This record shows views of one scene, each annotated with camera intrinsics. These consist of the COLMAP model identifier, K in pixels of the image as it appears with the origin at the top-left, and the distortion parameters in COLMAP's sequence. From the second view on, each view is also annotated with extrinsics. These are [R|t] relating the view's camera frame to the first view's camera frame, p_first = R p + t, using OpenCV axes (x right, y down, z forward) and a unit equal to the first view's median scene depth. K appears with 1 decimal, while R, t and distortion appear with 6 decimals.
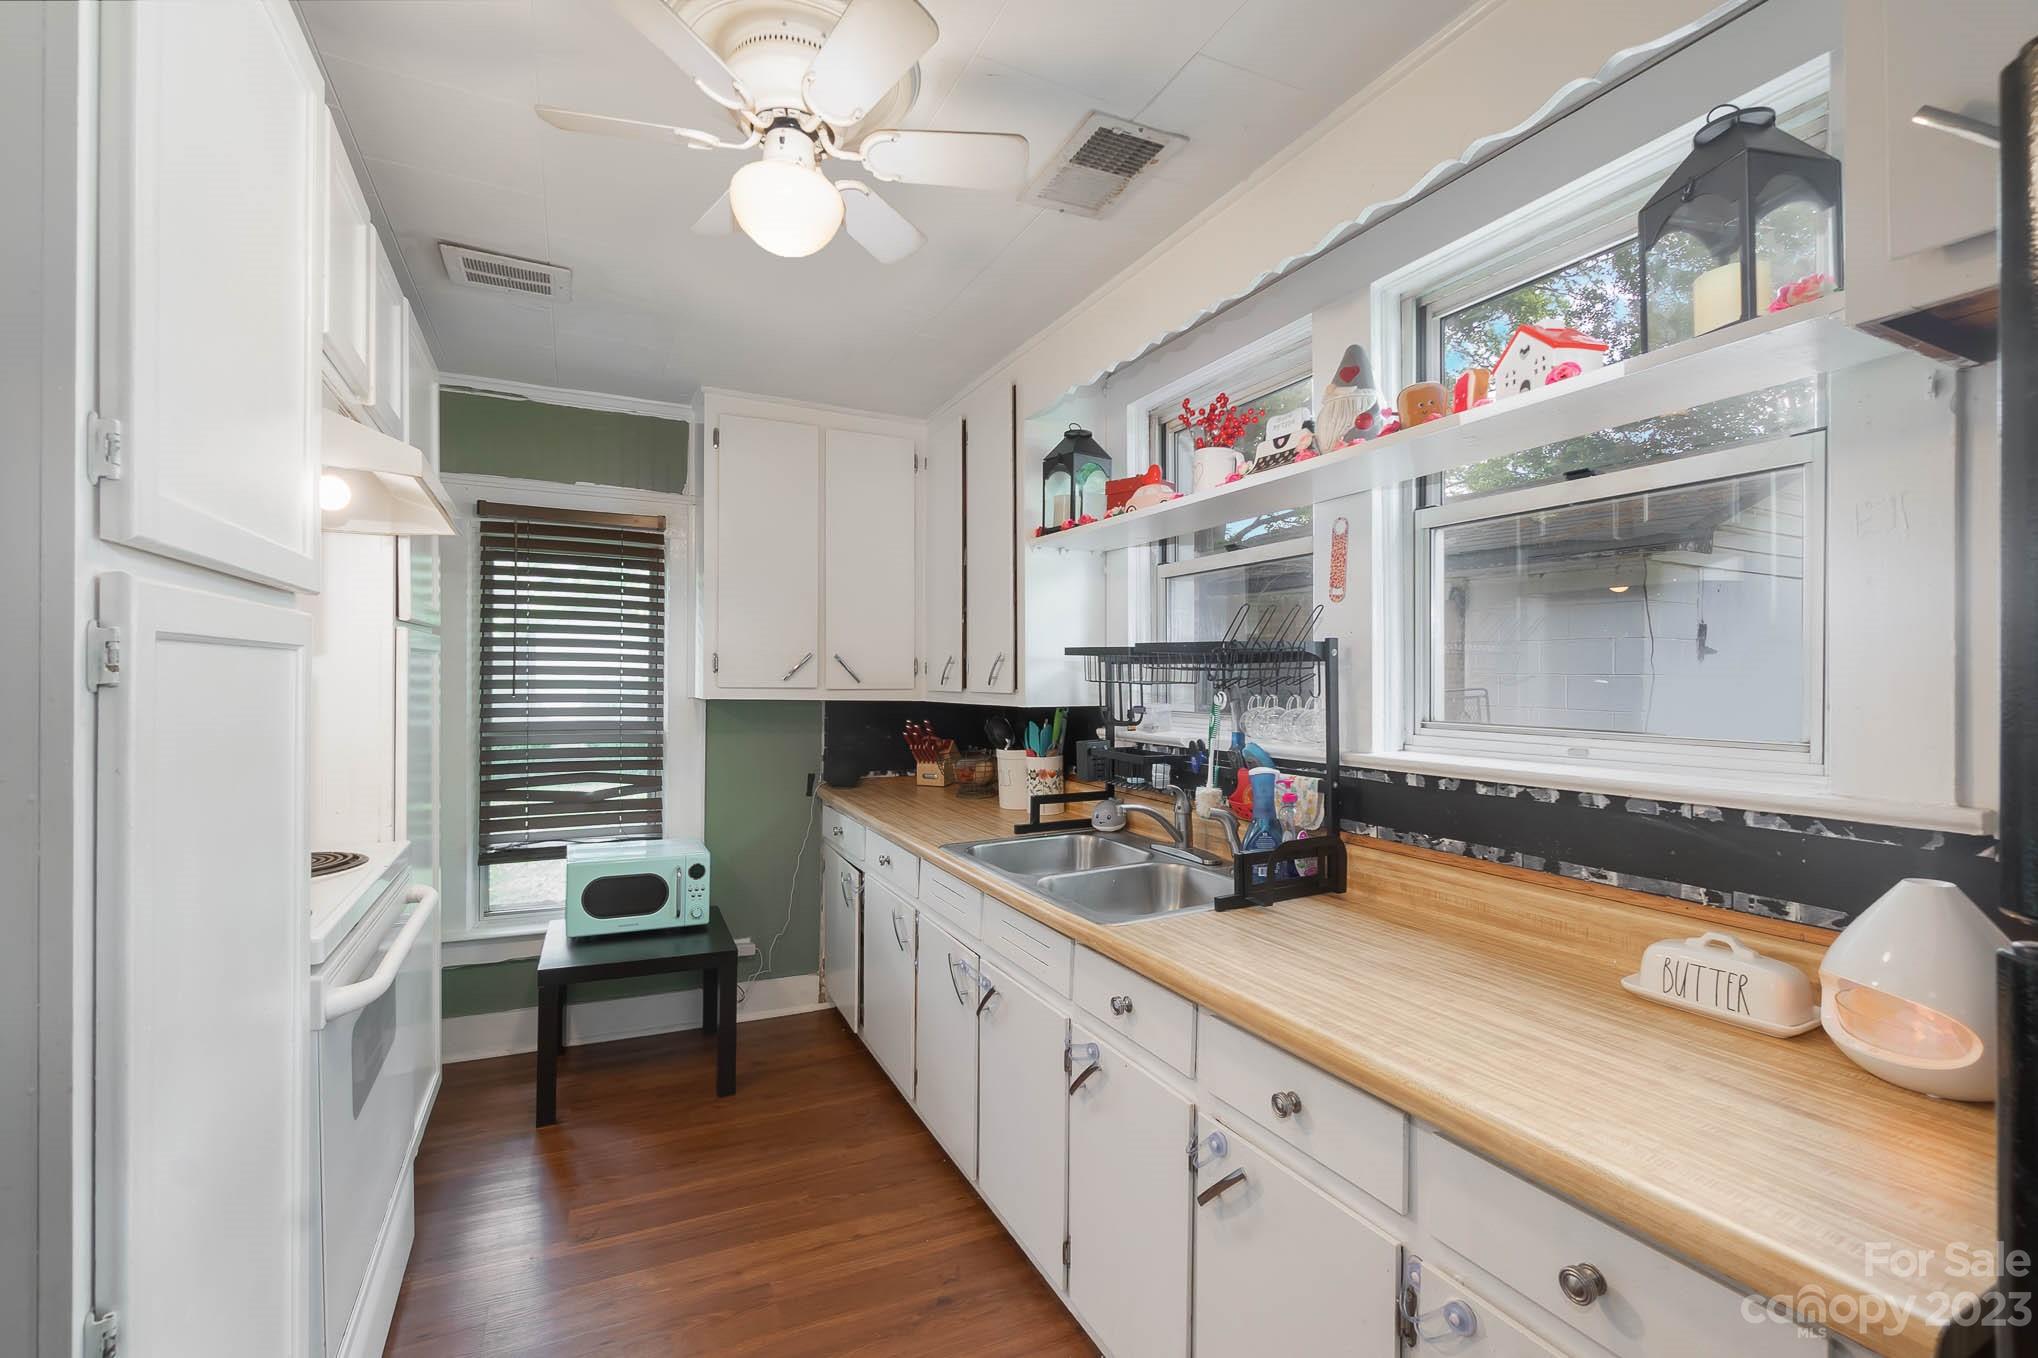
lens RADIAL K [[890.7, 0, 996.4], [0, 890.7, 668.1], [0, 0, 1]] dist [-0.002100, -0.000249]
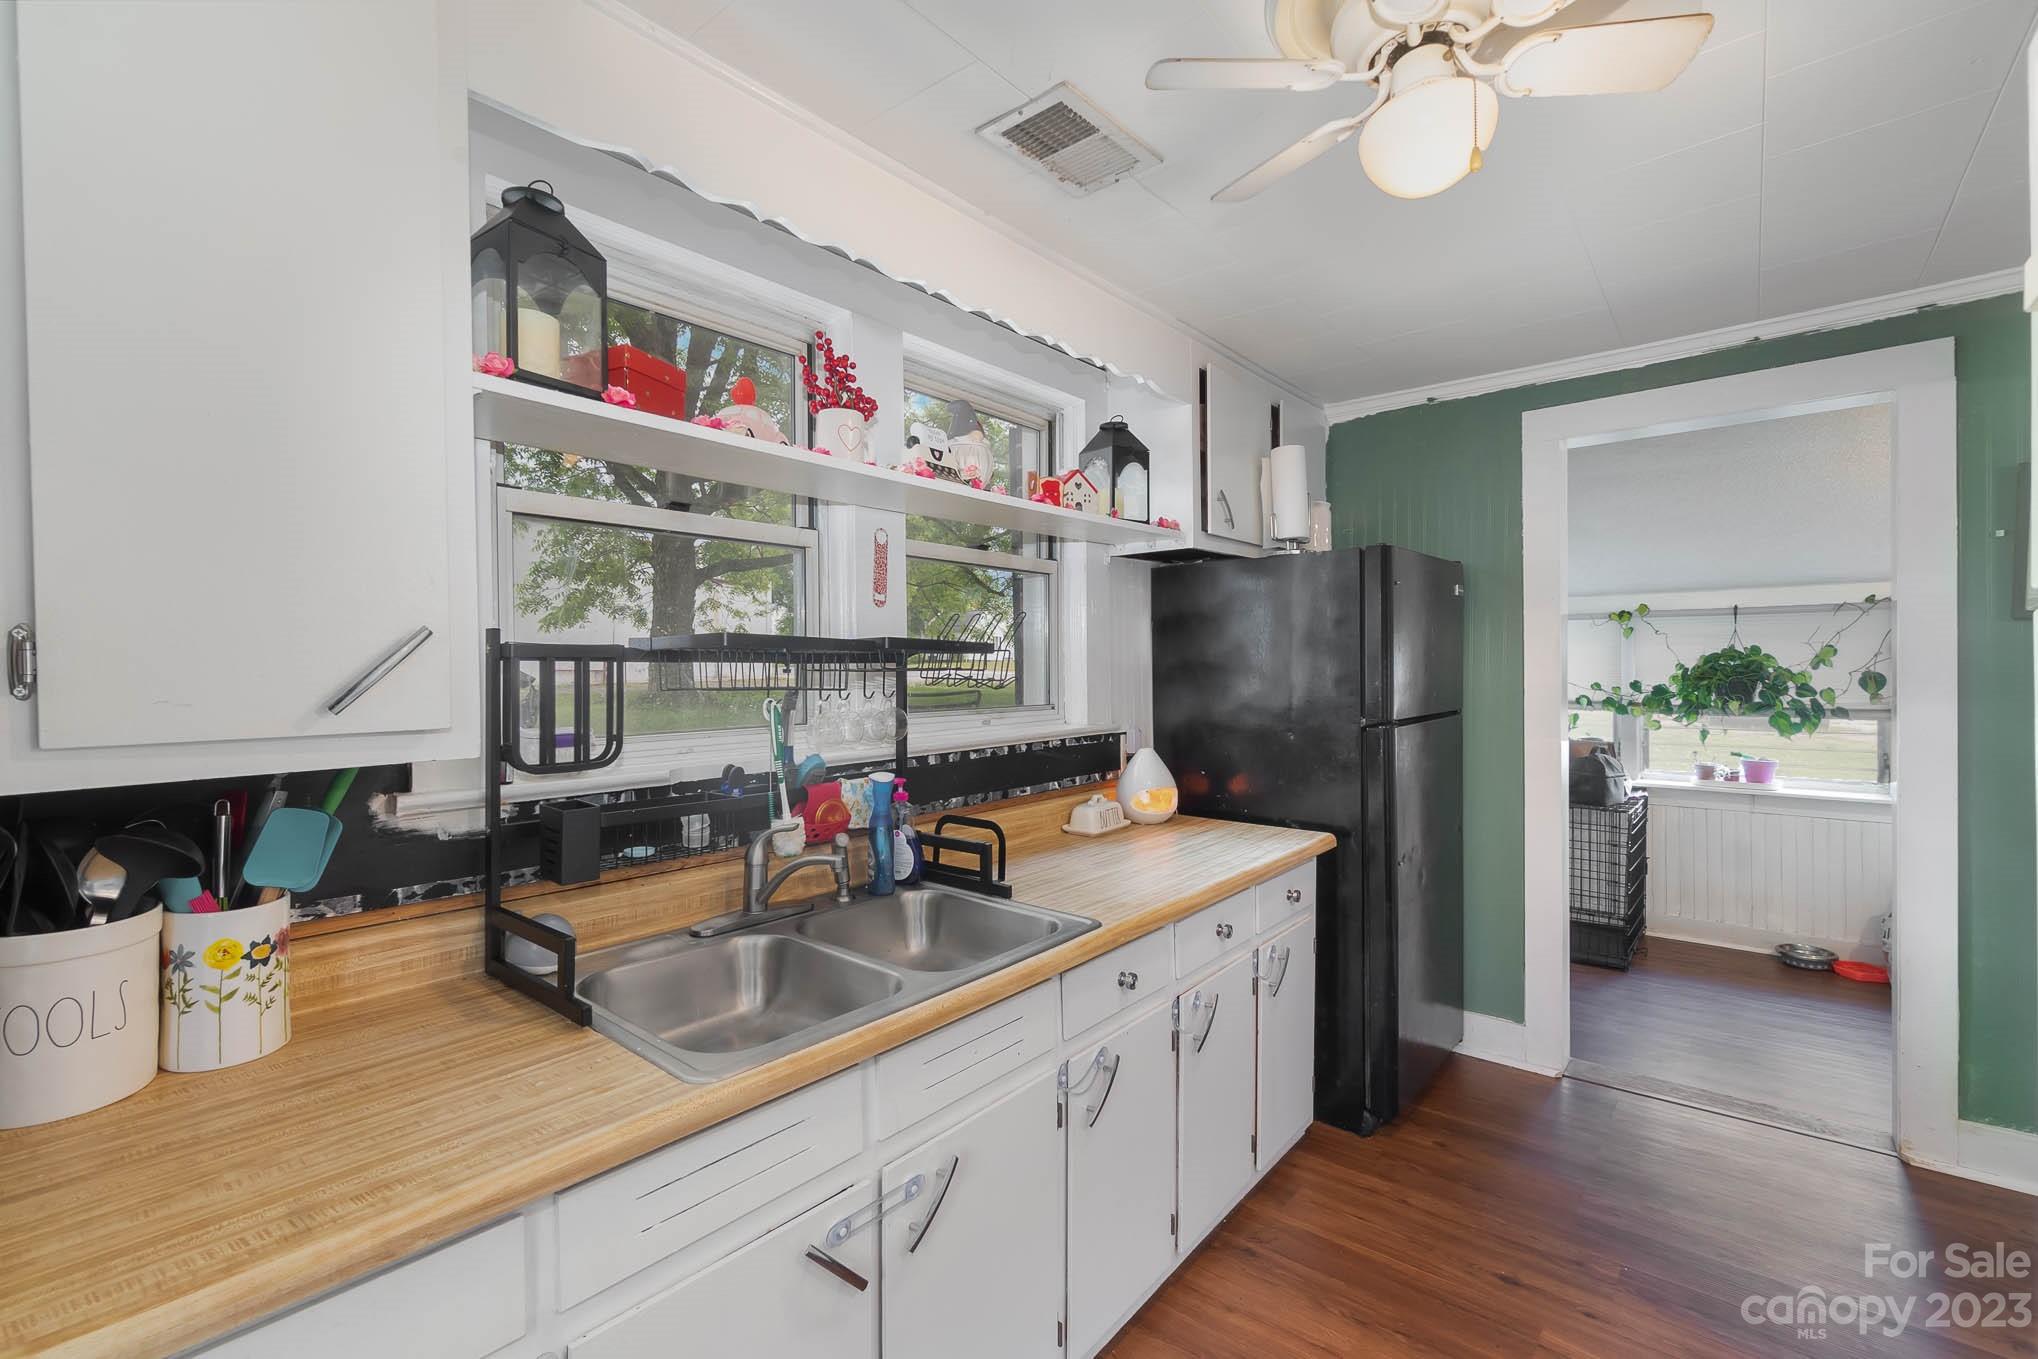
lens RADIAL K [[890.7, 0, 996.4], [0, 890.7, 668.6], [0, 0, 1]] dist [-0.002100, -0.000249]
pose [[-0.411911, 0.000059, 0.911224, -0.743481], [-0.004734, 0.999986, -0.002204, 0.001202], [-0.911212, -0.005222, -0.411905, 1.516919]]
